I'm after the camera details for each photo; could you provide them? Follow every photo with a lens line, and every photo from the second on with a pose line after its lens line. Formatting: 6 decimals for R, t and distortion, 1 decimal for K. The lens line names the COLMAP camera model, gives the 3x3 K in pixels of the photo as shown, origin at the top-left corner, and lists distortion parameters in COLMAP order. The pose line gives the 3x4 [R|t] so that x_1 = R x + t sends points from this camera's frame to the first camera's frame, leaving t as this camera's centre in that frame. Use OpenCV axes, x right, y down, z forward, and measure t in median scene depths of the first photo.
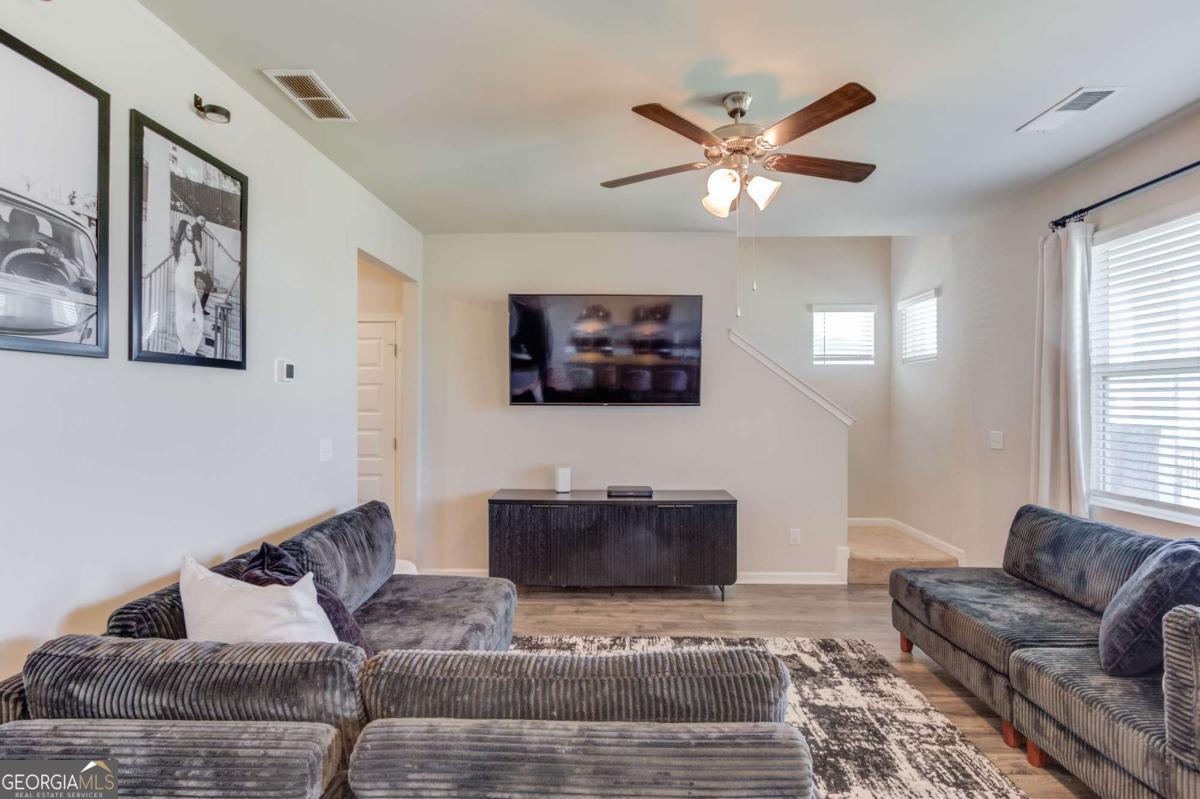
lens RADIAL K [[568.9, 0, 597.8], [0, 568.9, 402.8], [0, 0, 1]] dist [-0.009949, 0.003122]
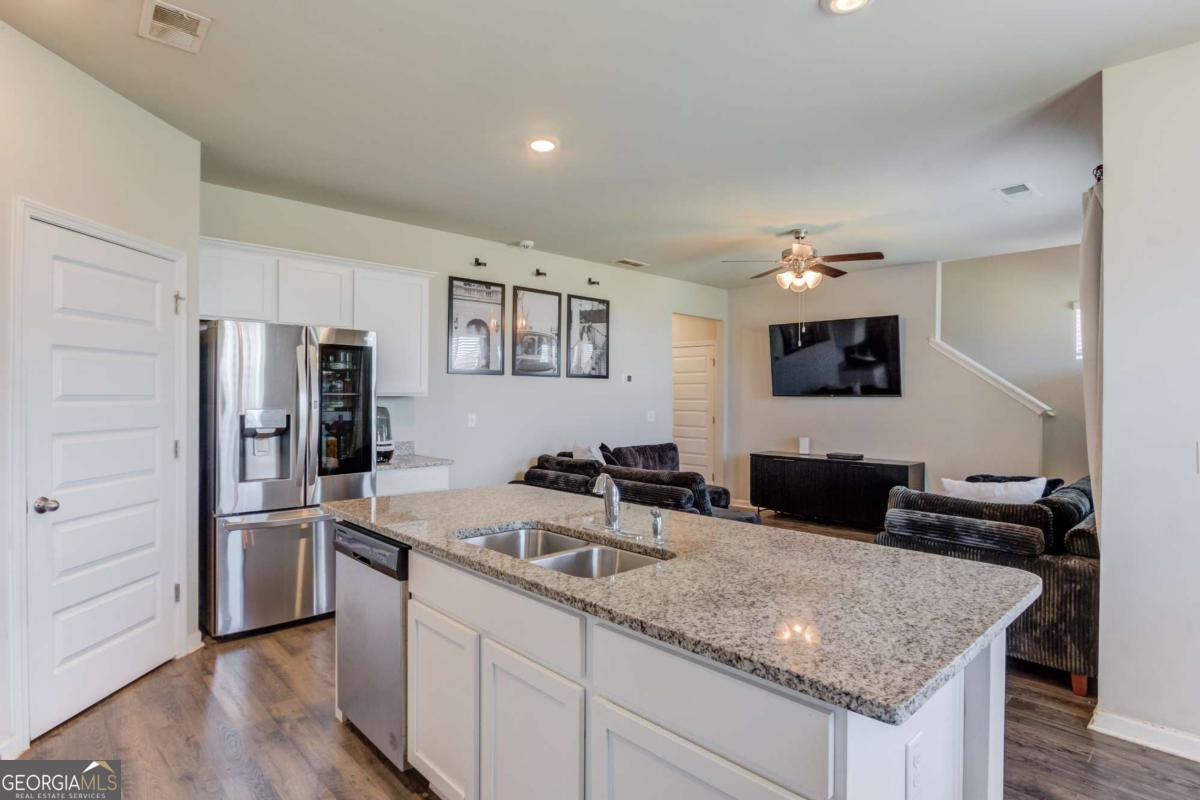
lens RADIAL K [[623.9, 0, 589.4], [0, 623.9, 399.3], [0, 0, 1]] dist [-0.005018, 0.002028]
pose [[0.706425, 0.002618, -0.707783, 1.283821], [-0.007107, 0.999969, -0.003394, 0.041098], [0.707752, 0.007428, 0.706422, -1.006001]]
